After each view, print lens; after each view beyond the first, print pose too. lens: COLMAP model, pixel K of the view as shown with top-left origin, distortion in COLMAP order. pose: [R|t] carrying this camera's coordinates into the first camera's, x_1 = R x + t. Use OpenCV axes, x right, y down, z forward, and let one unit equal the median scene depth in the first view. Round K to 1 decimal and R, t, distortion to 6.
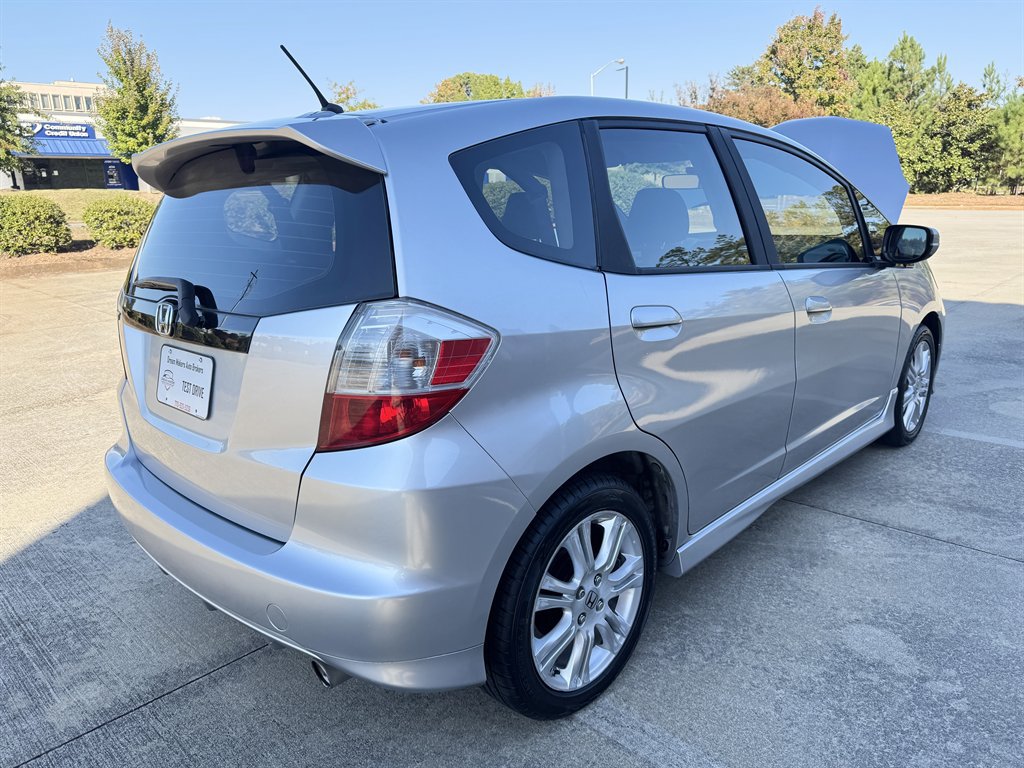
lens RADIAL K [[723.6, 0, 519.6], [0, 723.6, 386.8], [0, 0, 1]] dist [0.023465, -0.026723]
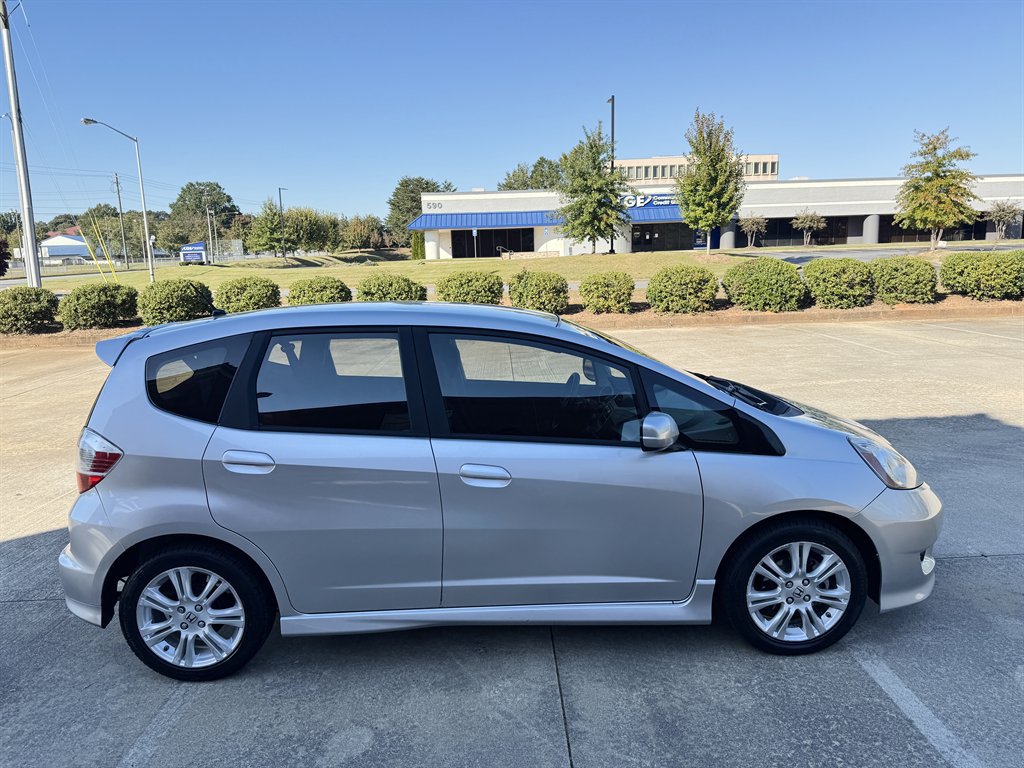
lens RADIAL K [[723.6, 0, 513.2], [0, 723.6, 394.6], [0, 0, 1]] dist [0.023465, -0.026723]
pose [[0.706672, 0.132724, -0.694981, 1.204271], [-0.170852, 0.985191, 0.014420, -0.254771], [0.686603, 0.108549, 0.718883, 0.172486]]
